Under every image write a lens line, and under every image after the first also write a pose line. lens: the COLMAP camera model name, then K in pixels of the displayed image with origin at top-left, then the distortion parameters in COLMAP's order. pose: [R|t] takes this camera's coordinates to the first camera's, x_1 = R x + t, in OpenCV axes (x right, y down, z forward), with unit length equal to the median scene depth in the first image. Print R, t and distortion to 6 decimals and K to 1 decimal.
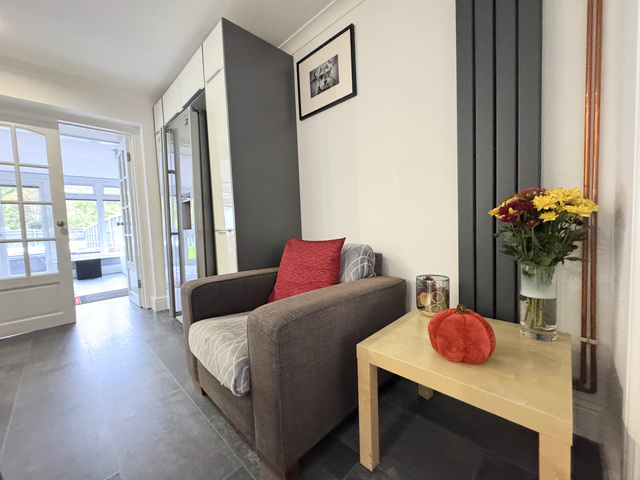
lens RADIAL K [[258.2, 0, 320.0], [0, 258.2, 240.0], [0, 0, 1]] dist [-0.004184, -0.000183]
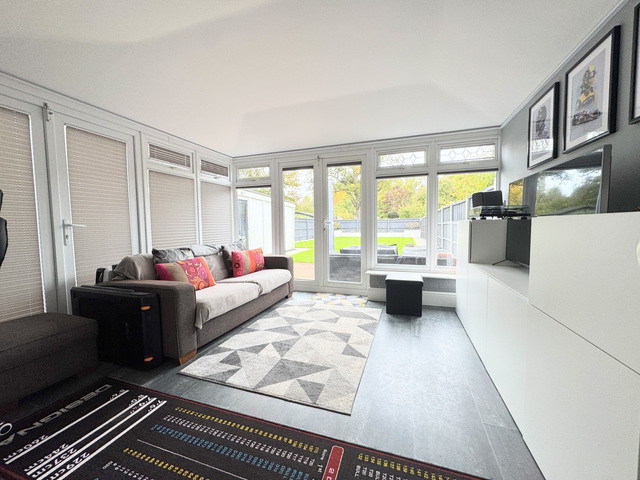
lens RADIAL K [[258.2, 0, 320.0], [0, 258.2, 240.0], [0, 0, 1]] dist [-0.004184, -0.000183]
pose [[0.437038, 0.094688, -0.894445, -0.437363], [-0.065250, 0.995161, 0.073468, -0.030944], [0.897073, 0.026255, 0.441102, 0.524345]]
